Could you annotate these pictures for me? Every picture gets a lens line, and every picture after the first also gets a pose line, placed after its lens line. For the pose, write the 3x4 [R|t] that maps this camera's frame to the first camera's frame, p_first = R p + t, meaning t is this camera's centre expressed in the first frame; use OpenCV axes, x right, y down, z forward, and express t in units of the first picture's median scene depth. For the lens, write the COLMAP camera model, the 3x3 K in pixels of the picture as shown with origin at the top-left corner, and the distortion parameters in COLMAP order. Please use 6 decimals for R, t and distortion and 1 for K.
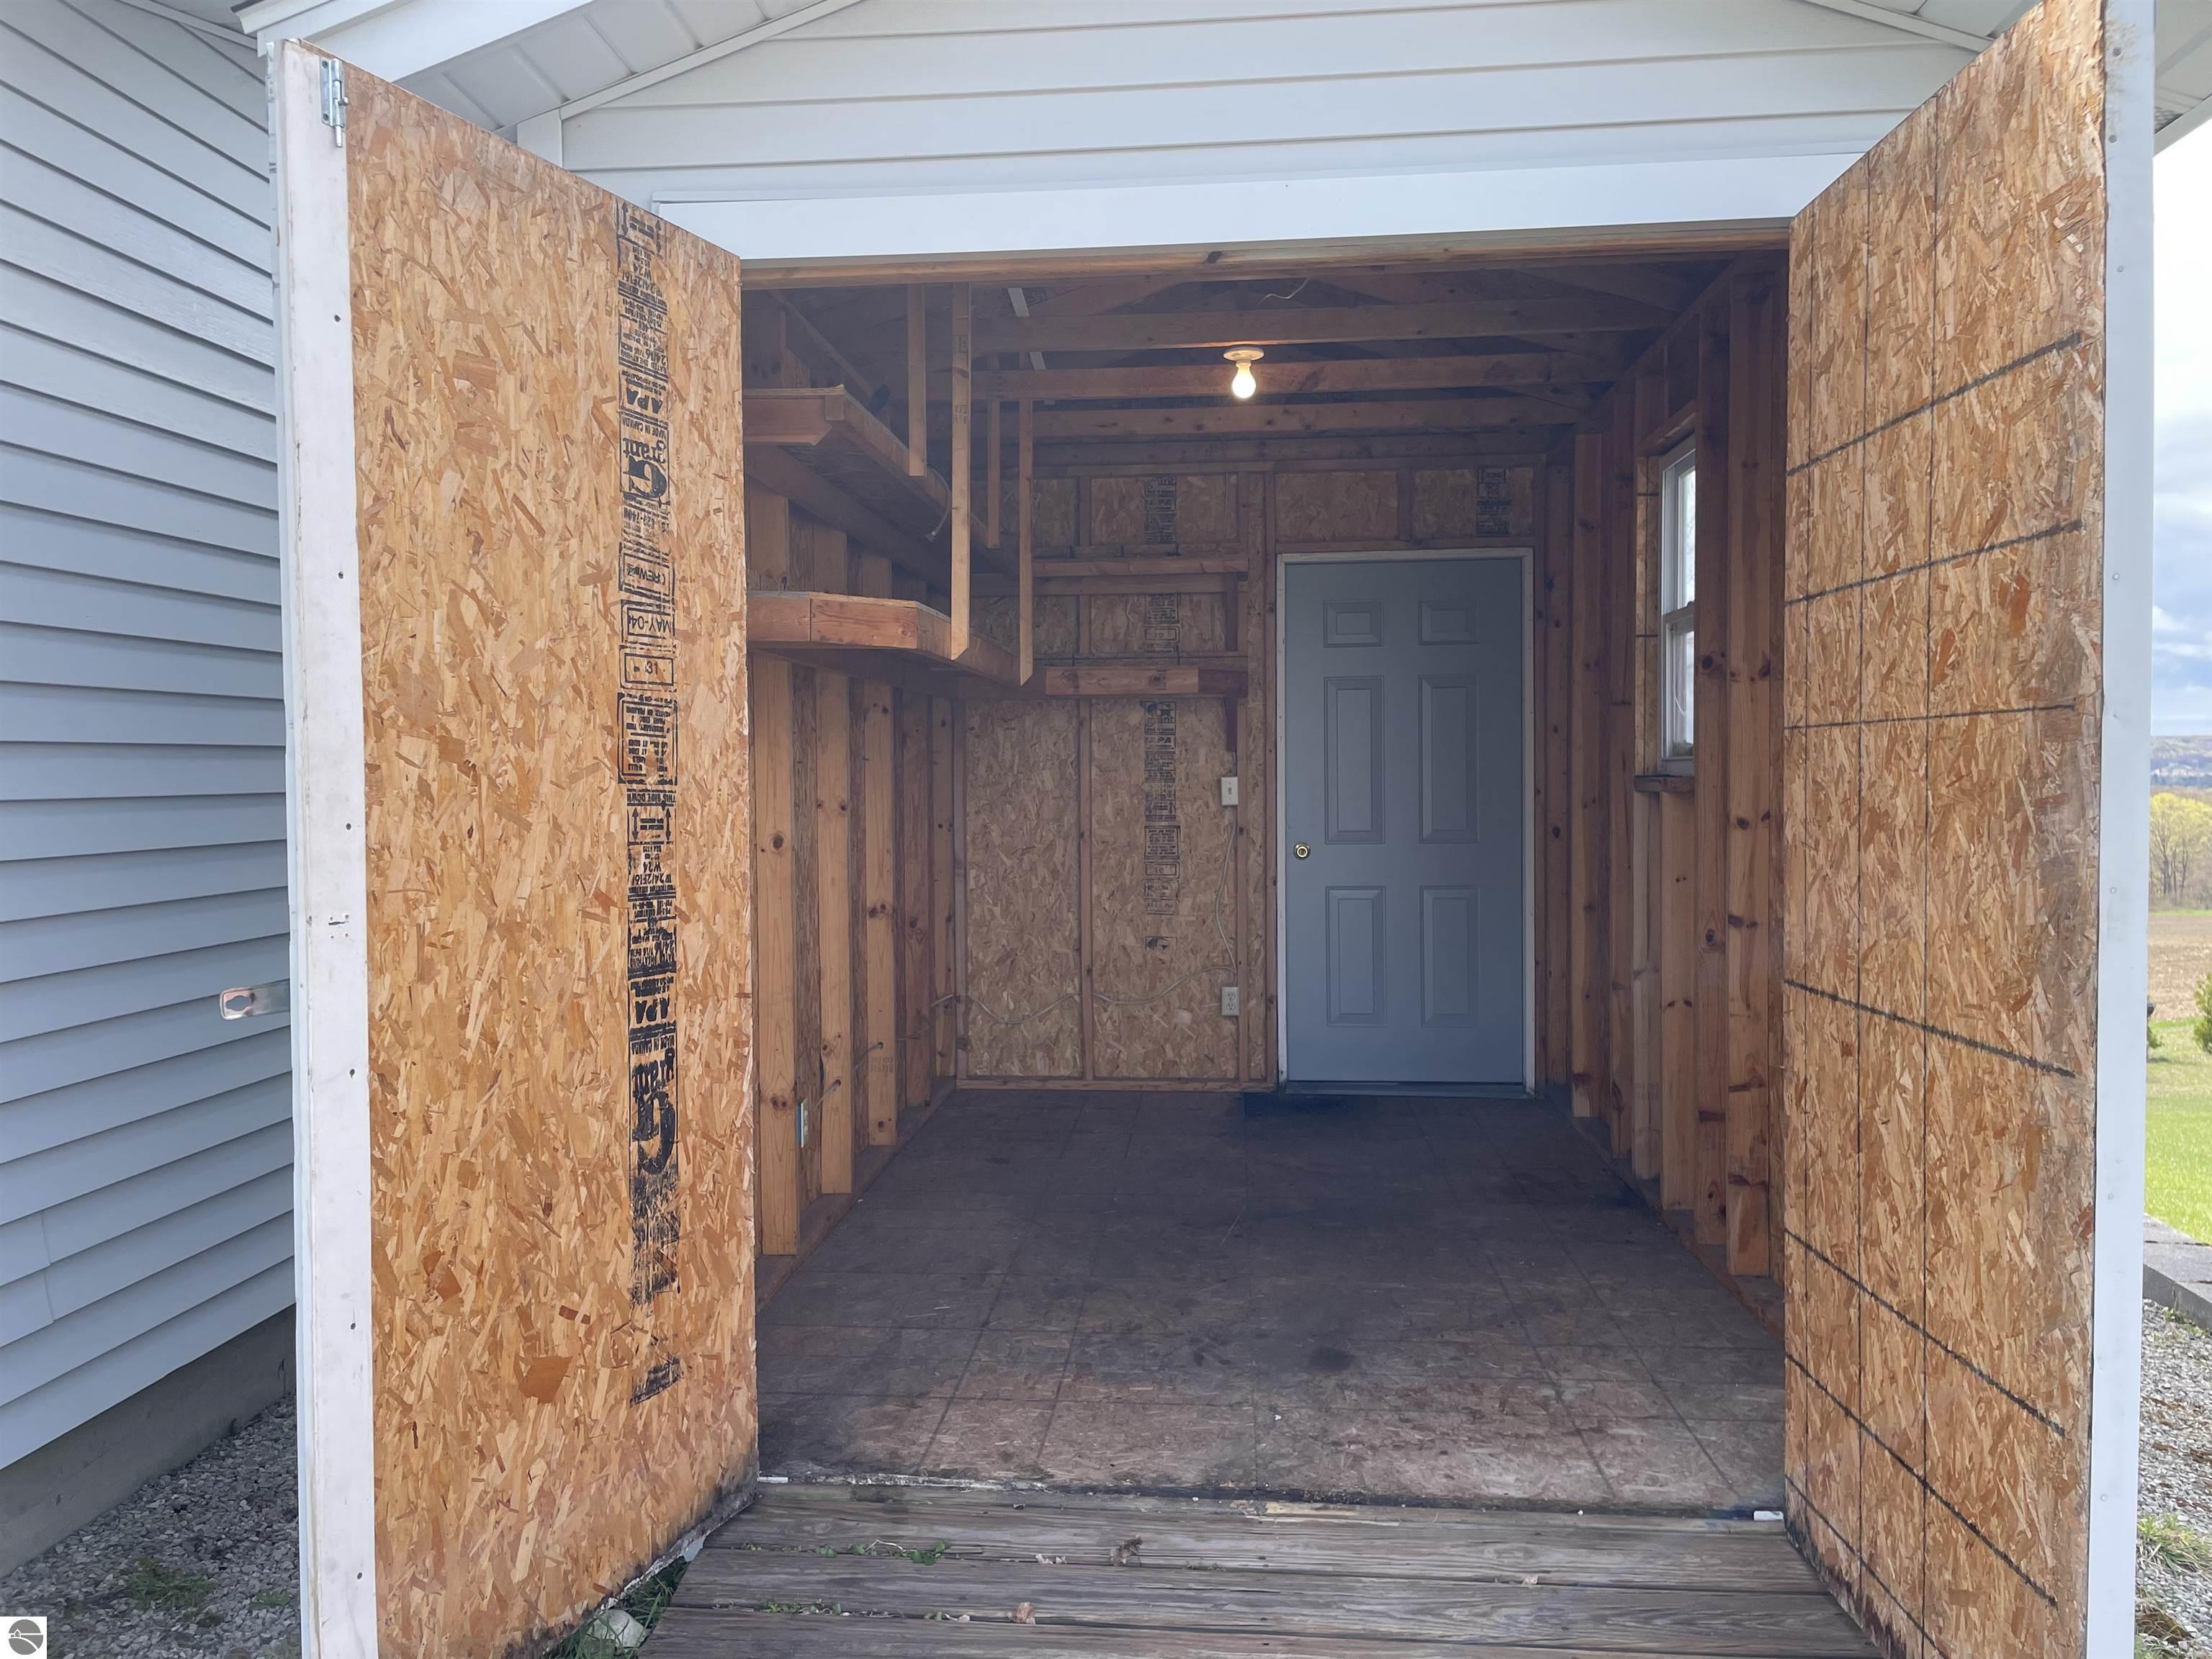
lens RADIAL K [[1665.3, 0, 1092.8], [0, 1665.3, 825.4], [0, 0, 1]] dist [0.046214, -0.053693]
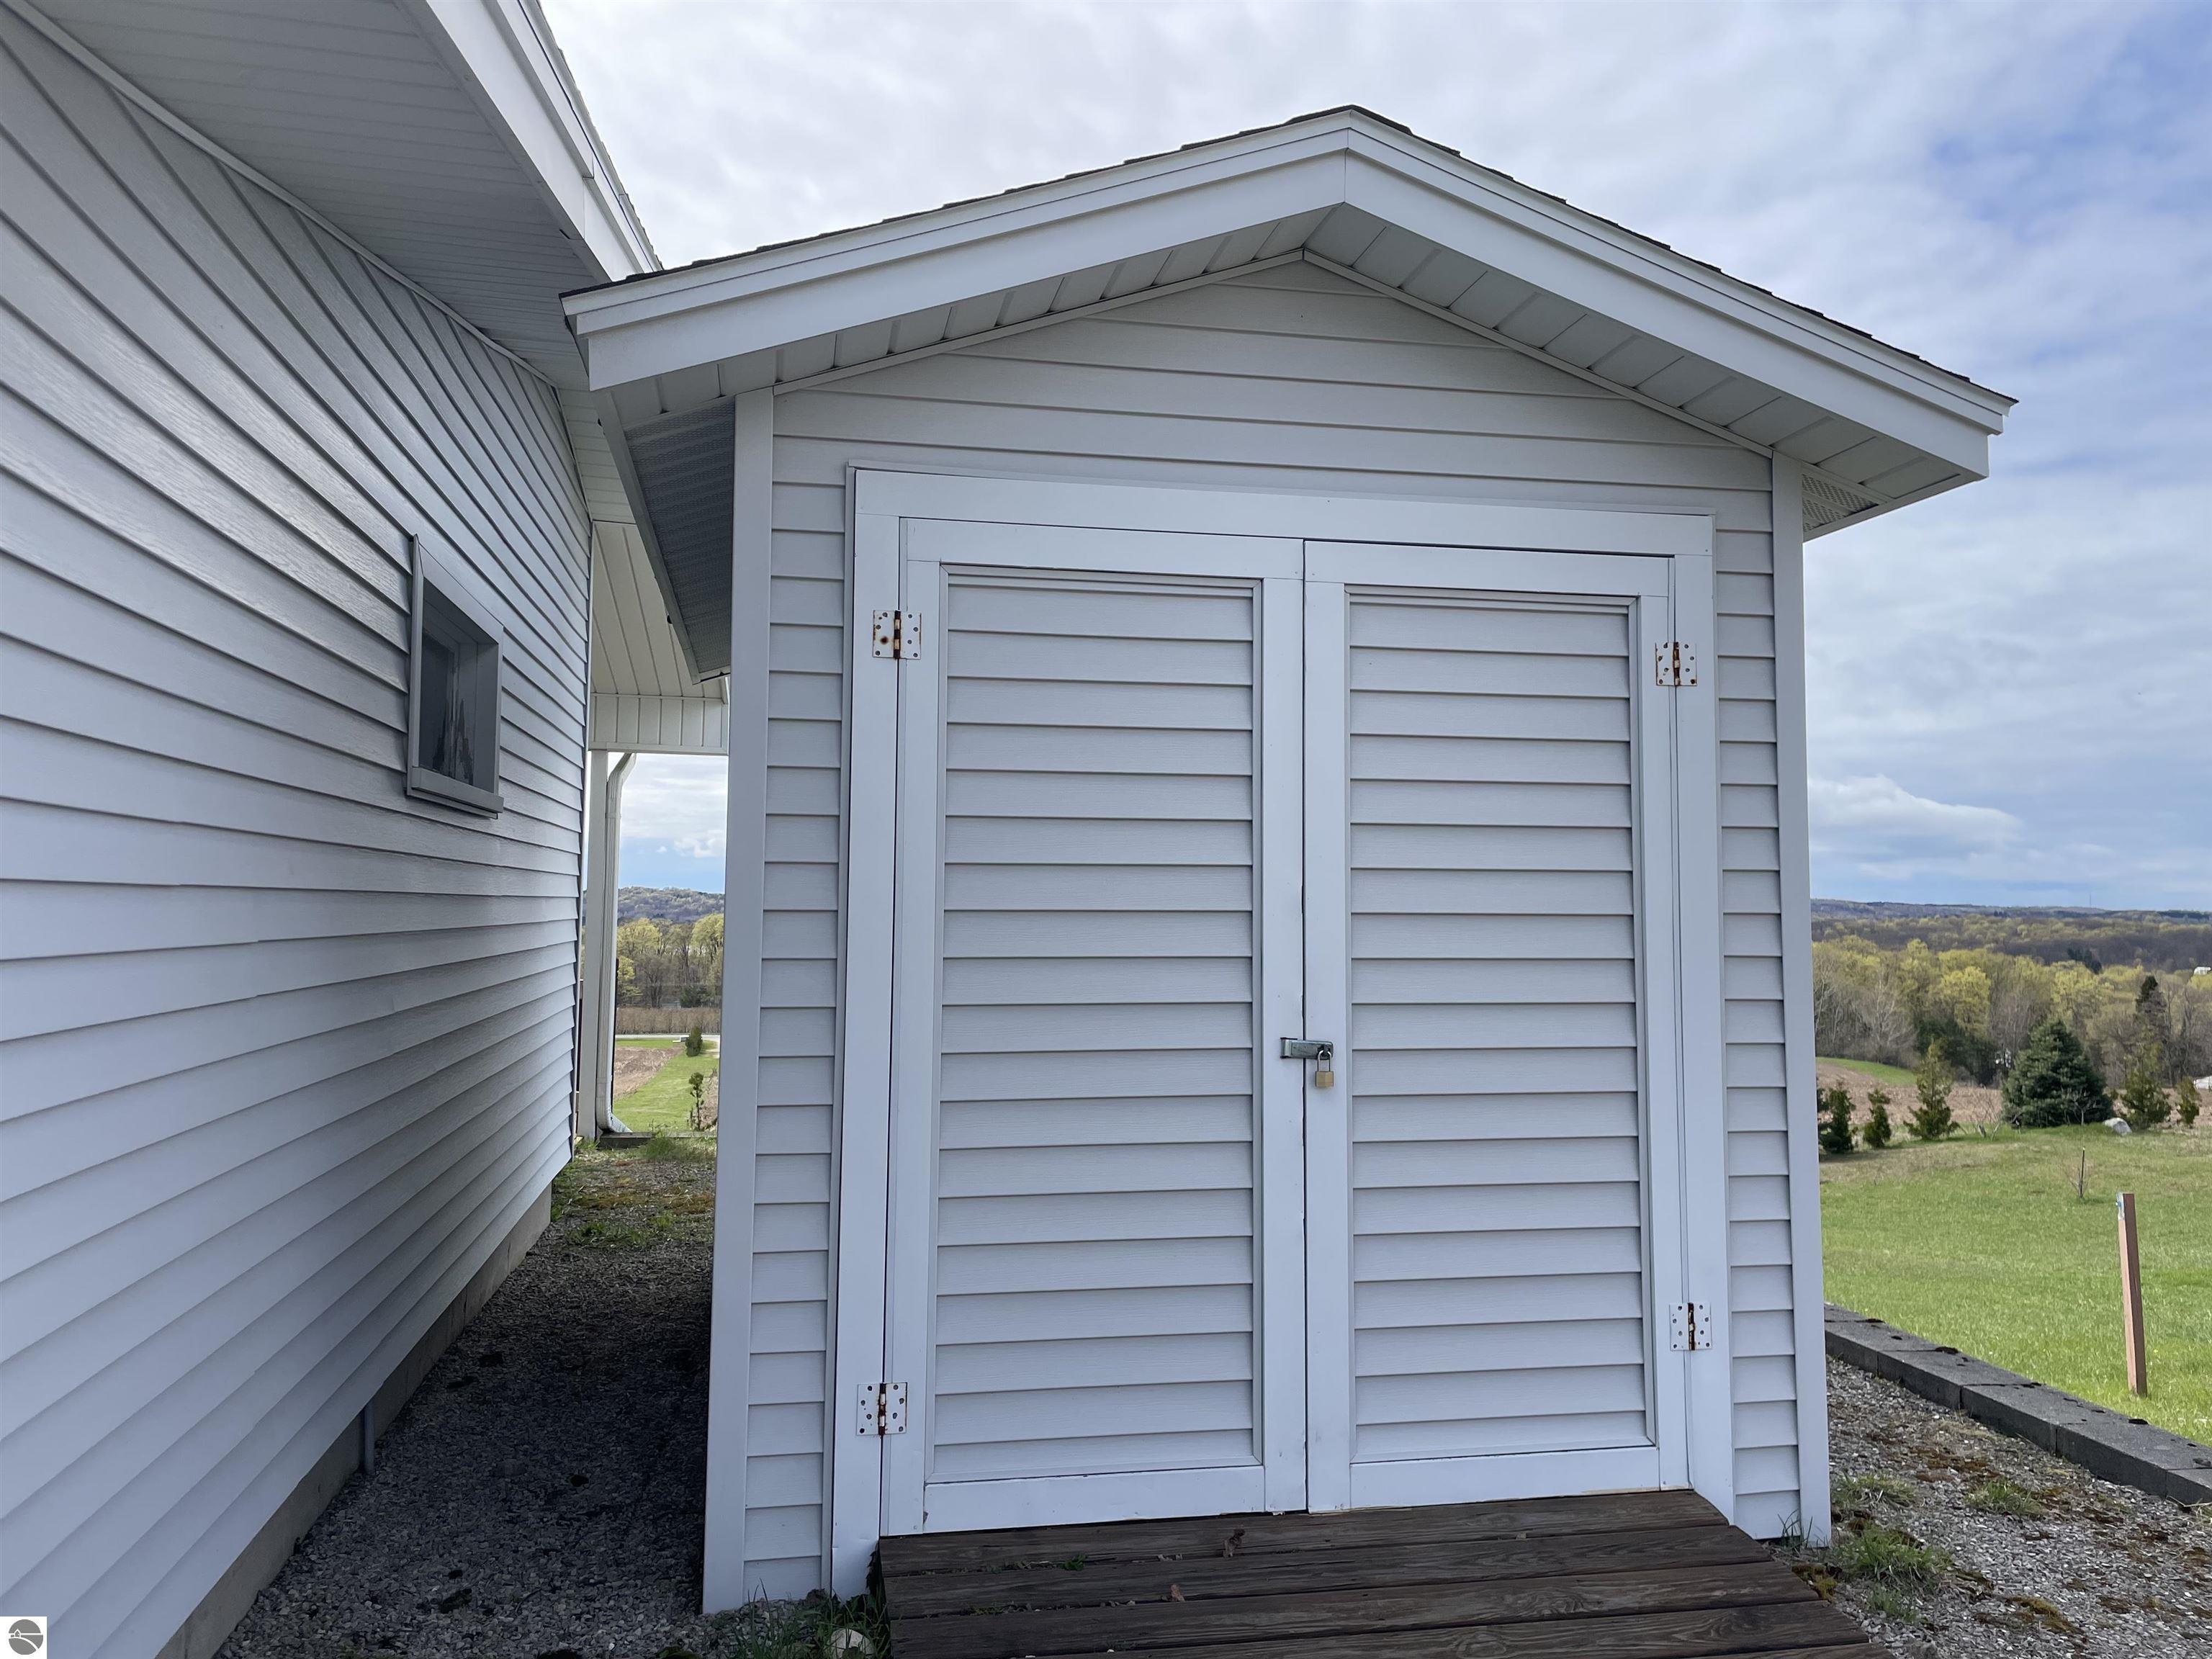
lens RADIAL K [[1665.3, 0, 1110.1], [0, 1665.3, 811.5], [0, 0, 1]] dist [0.046214, -0.053693]
pose [[0.959713, 0.032048, 0.279148, -0.310014], [-0.004336, 0.995045, -0.099327, 0.006112], [-0.280948, 0.094115, 0.955097, -0.167267]]
